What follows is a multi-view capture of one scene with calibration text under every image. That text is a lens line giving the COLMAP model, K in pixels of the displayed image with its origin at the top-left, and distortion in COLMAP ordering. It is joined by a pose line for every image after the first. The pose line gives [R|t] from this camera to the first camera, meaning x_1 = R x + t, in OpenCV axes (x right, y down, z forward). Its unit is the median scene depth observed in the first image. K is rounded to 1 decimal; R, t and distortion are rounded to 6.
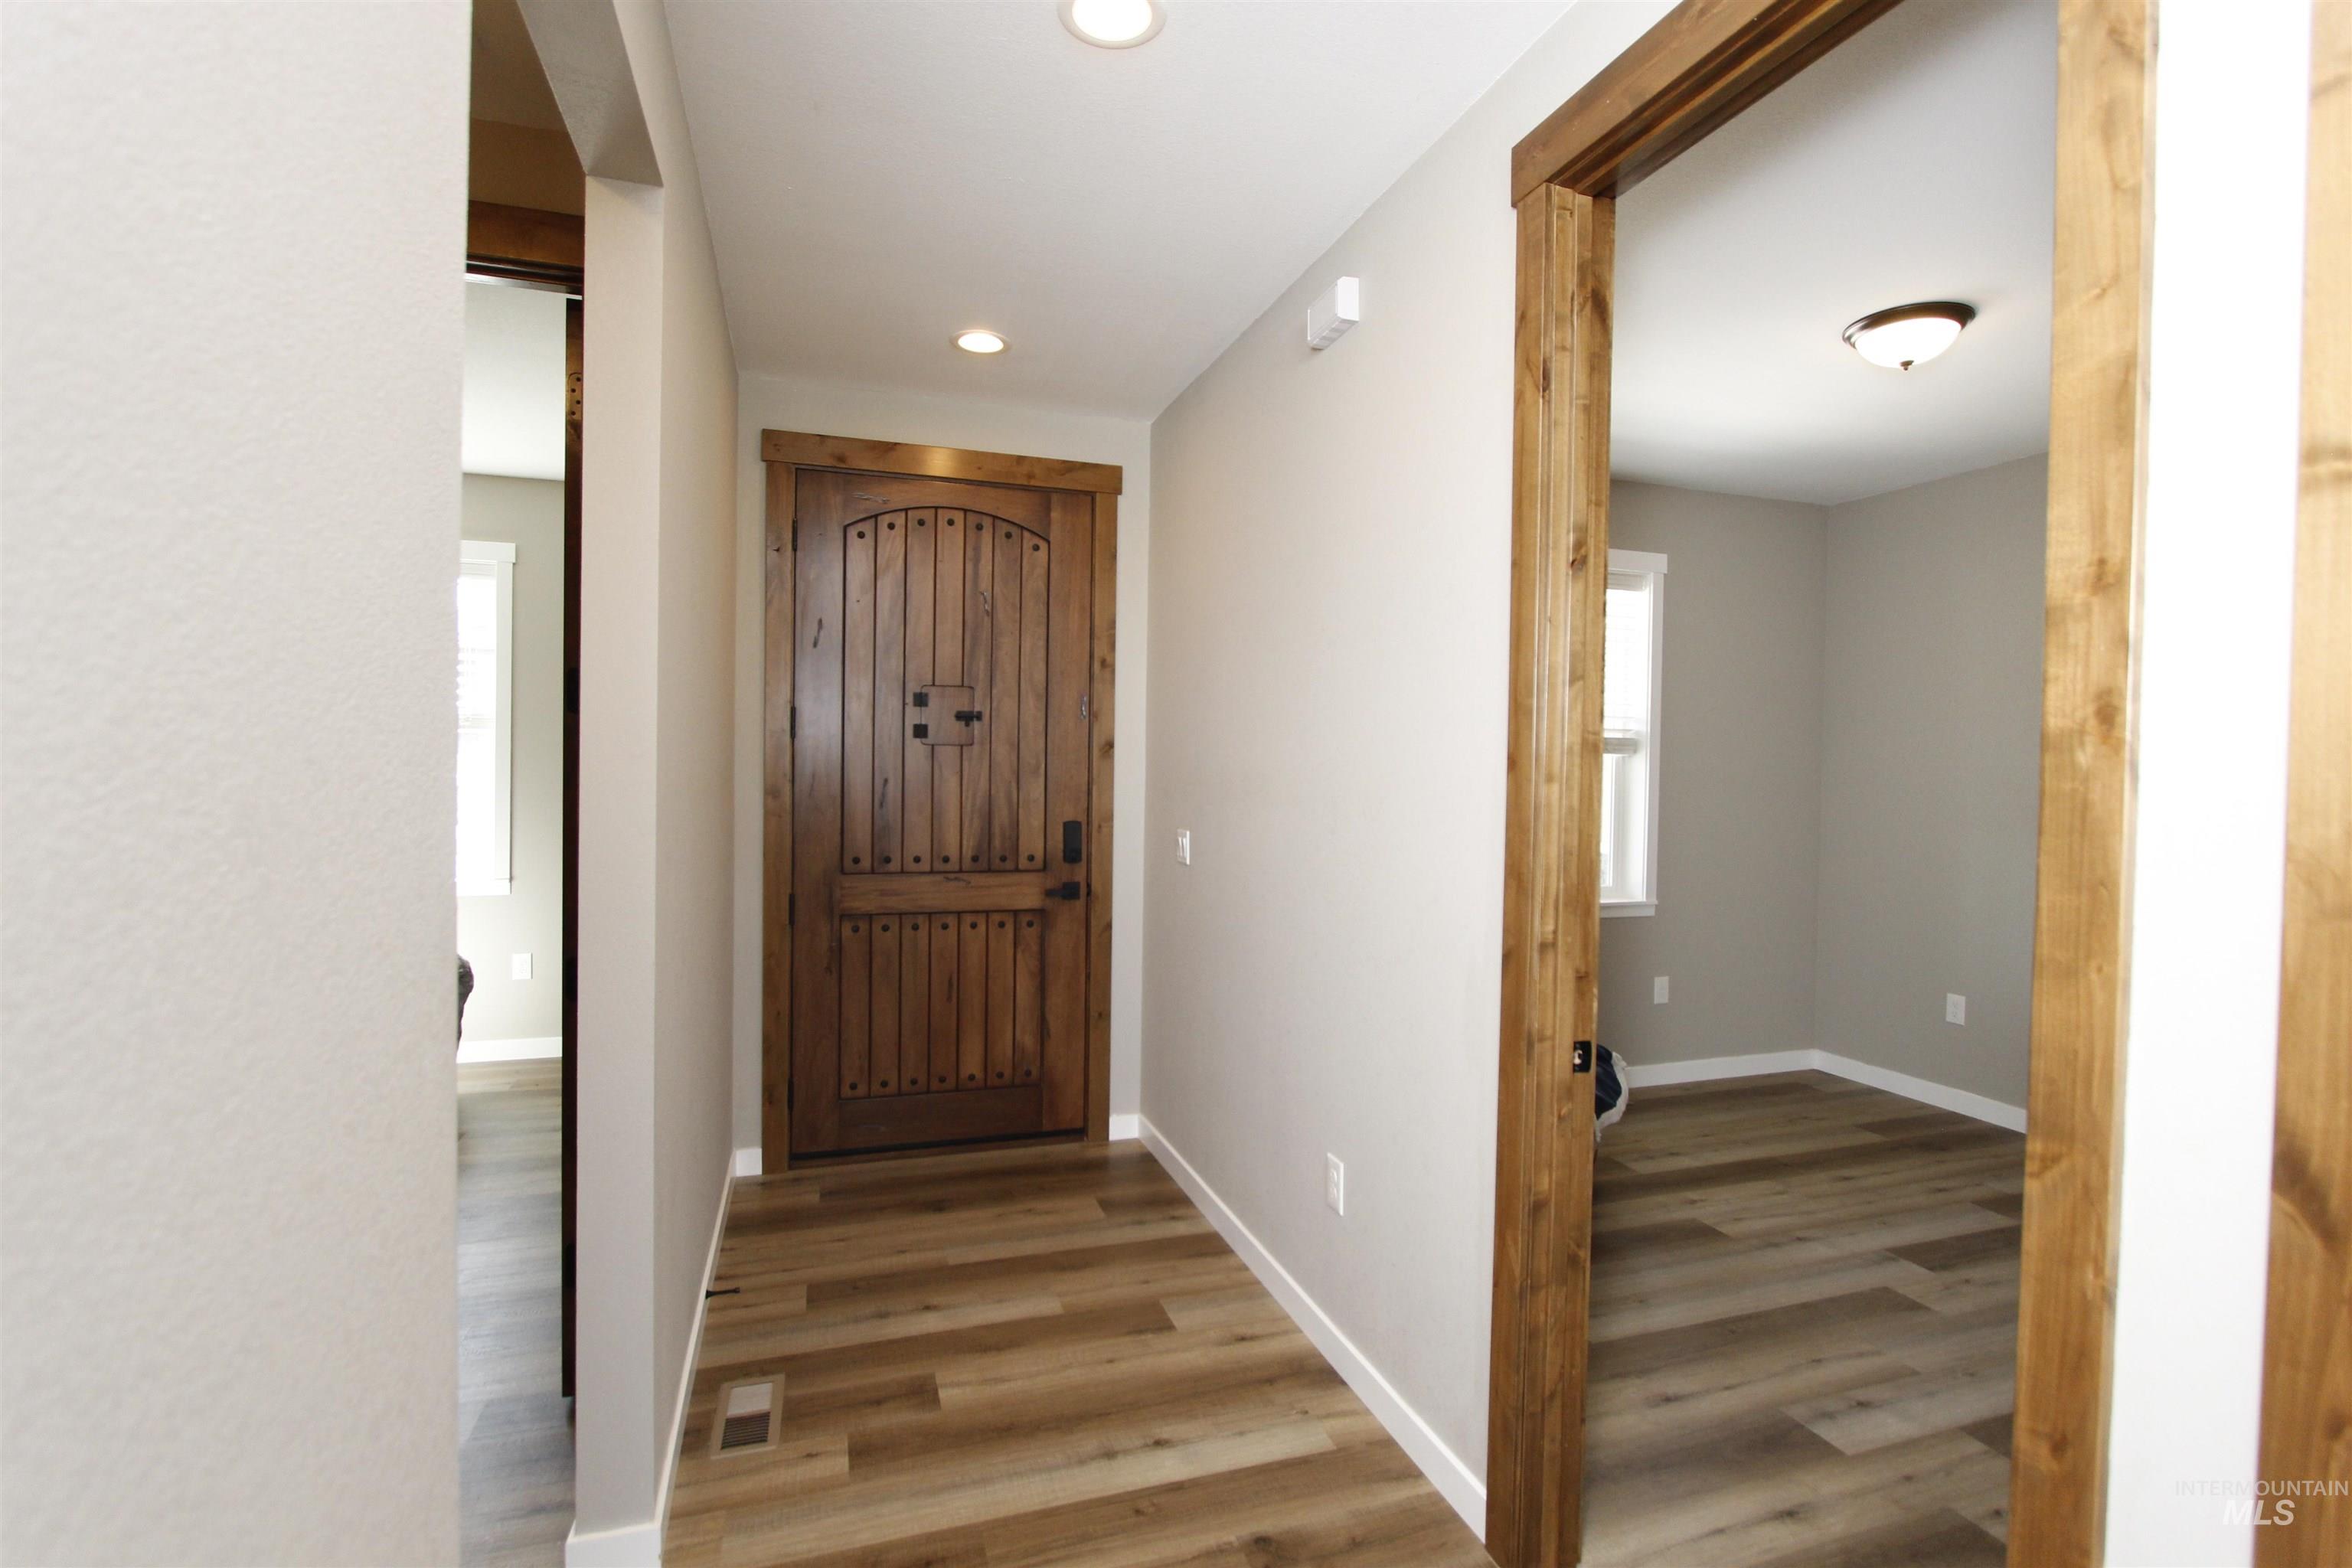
lens RADIAL K [[1082.2, 0, 1177.7], [0, 1082.2, 779.2], [0, 0, 1]] dist [-0.013427, 0.001078]
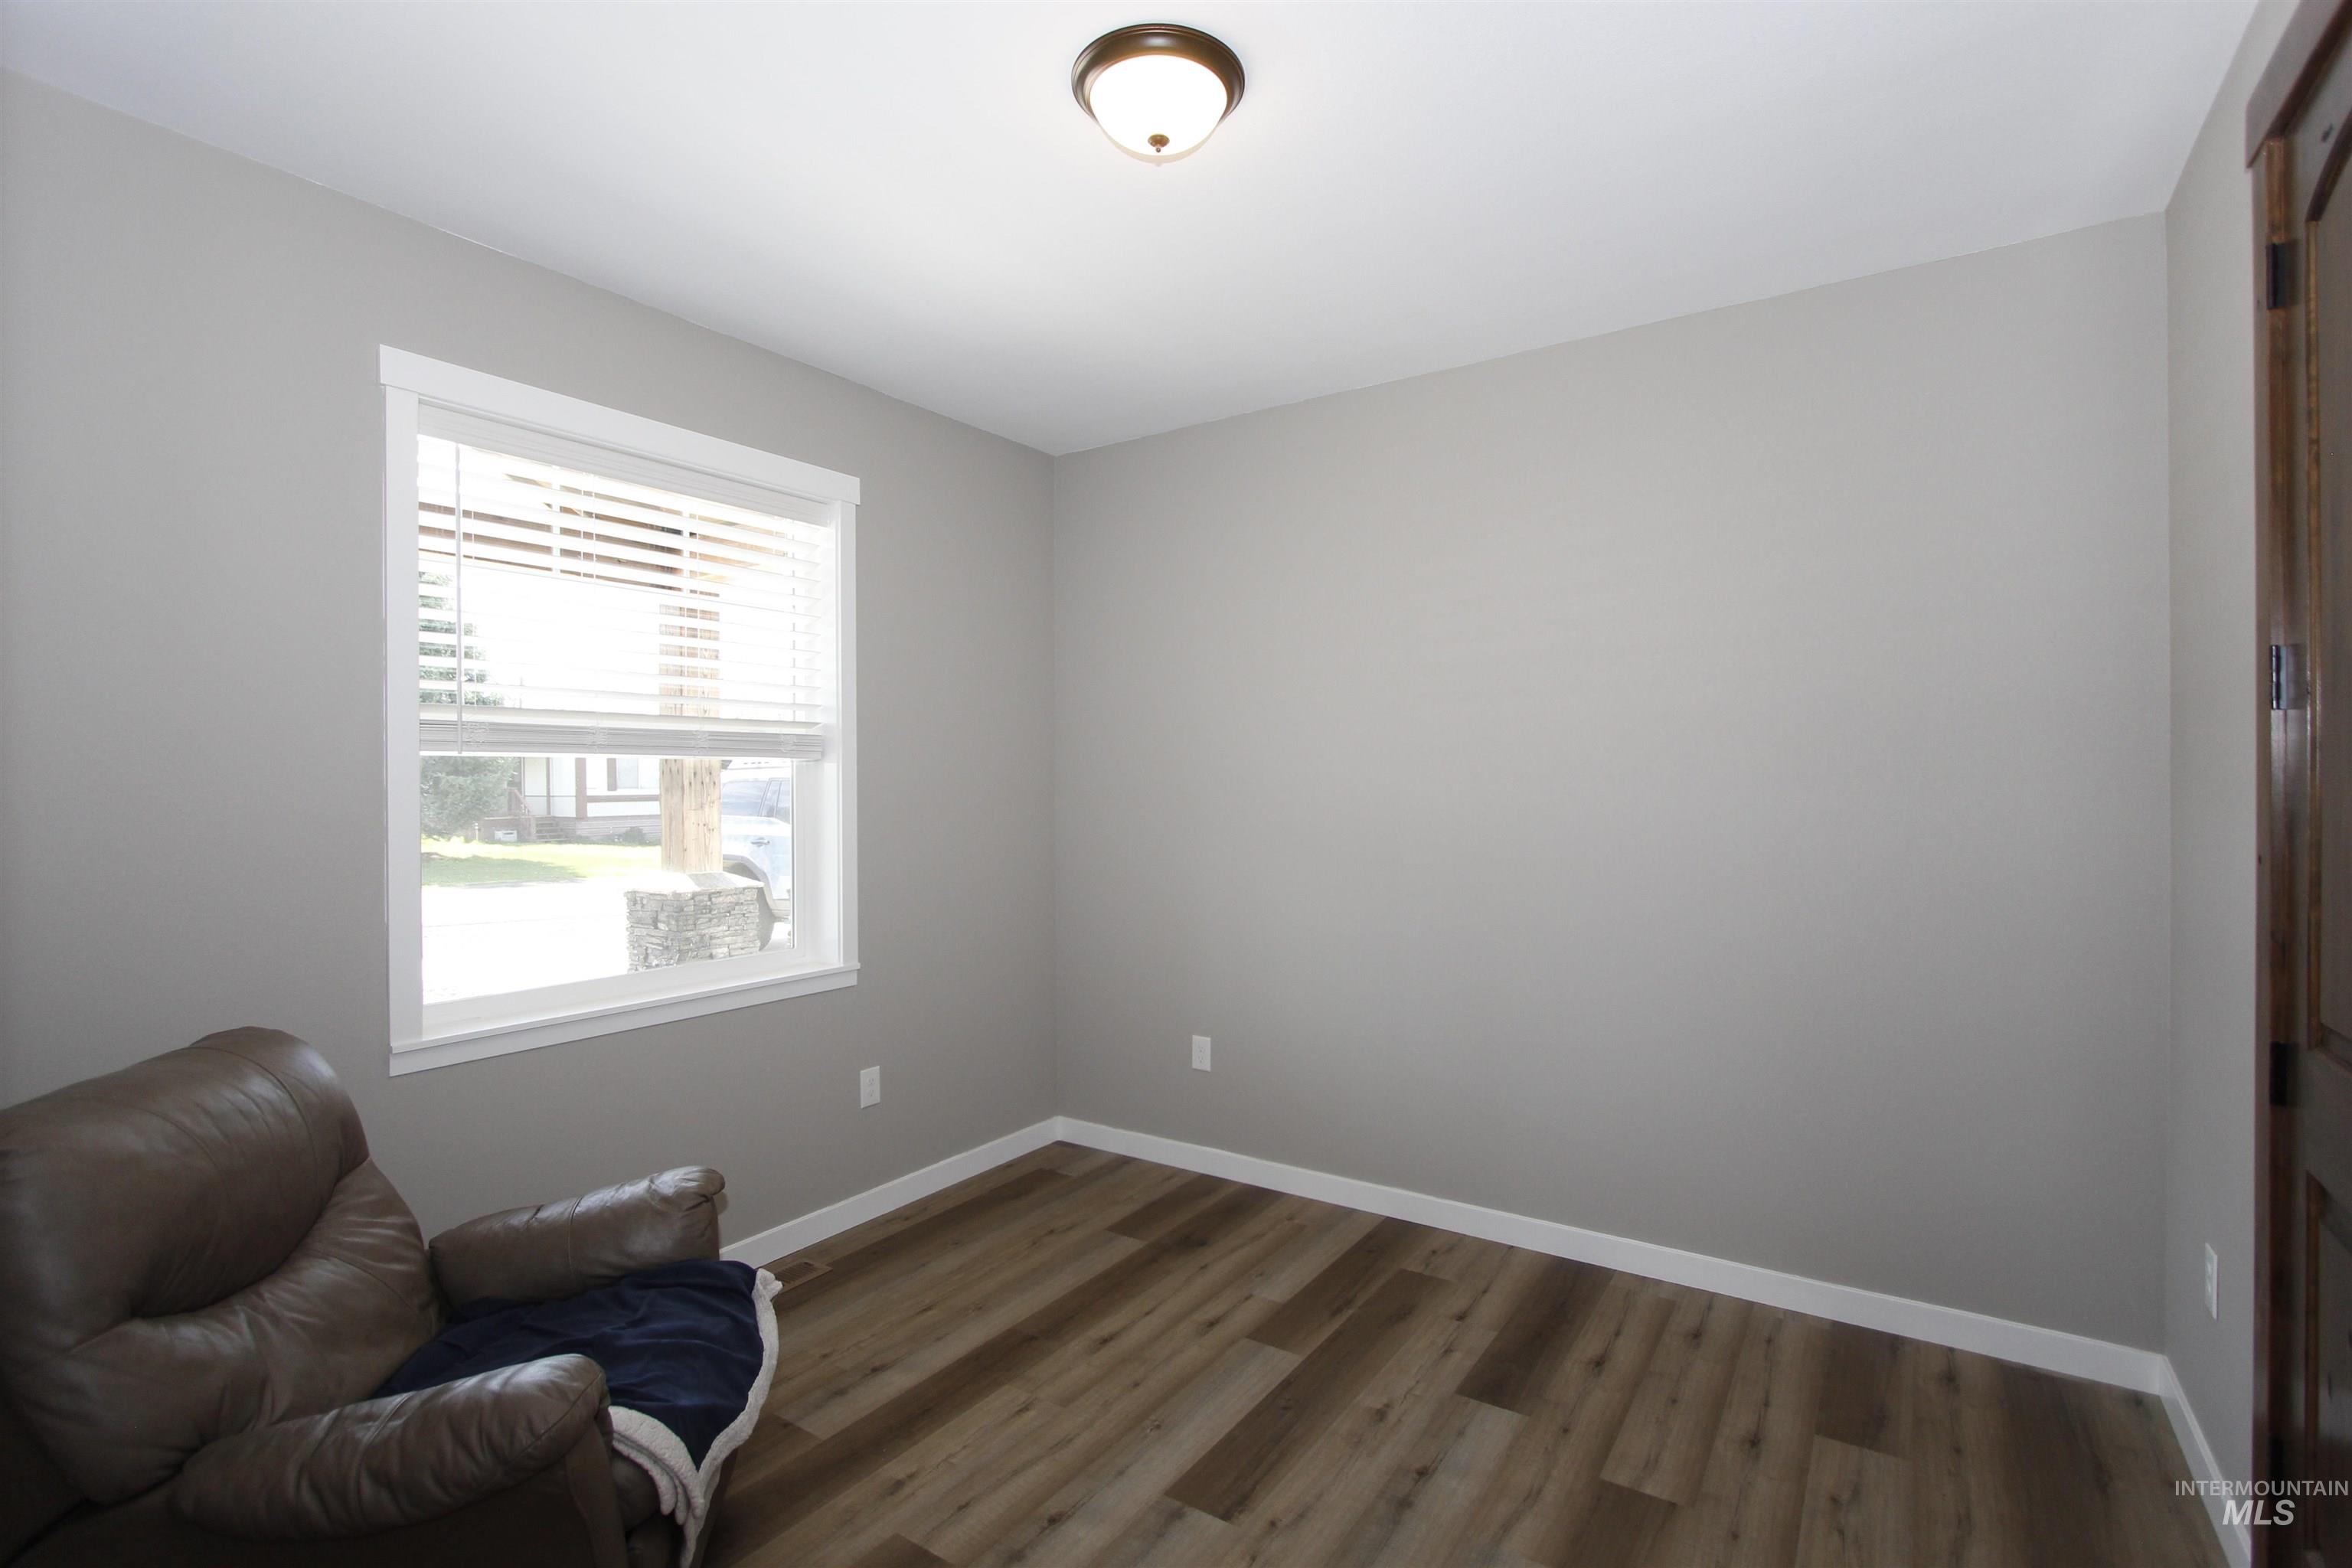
lens RADIAL K [[1084.5, 0, 1179.7], [0, 1084.5, 779.5], [0, 0, 1]] dist [-0.013634, 0.000539]
pose [[0.791457, -0.018596, 0.610942, 0.214816], [0.028200, 0.999584, -0.006106, 0.002184], [-0.610575, 0.022061, 0.791651, 0.367927]]
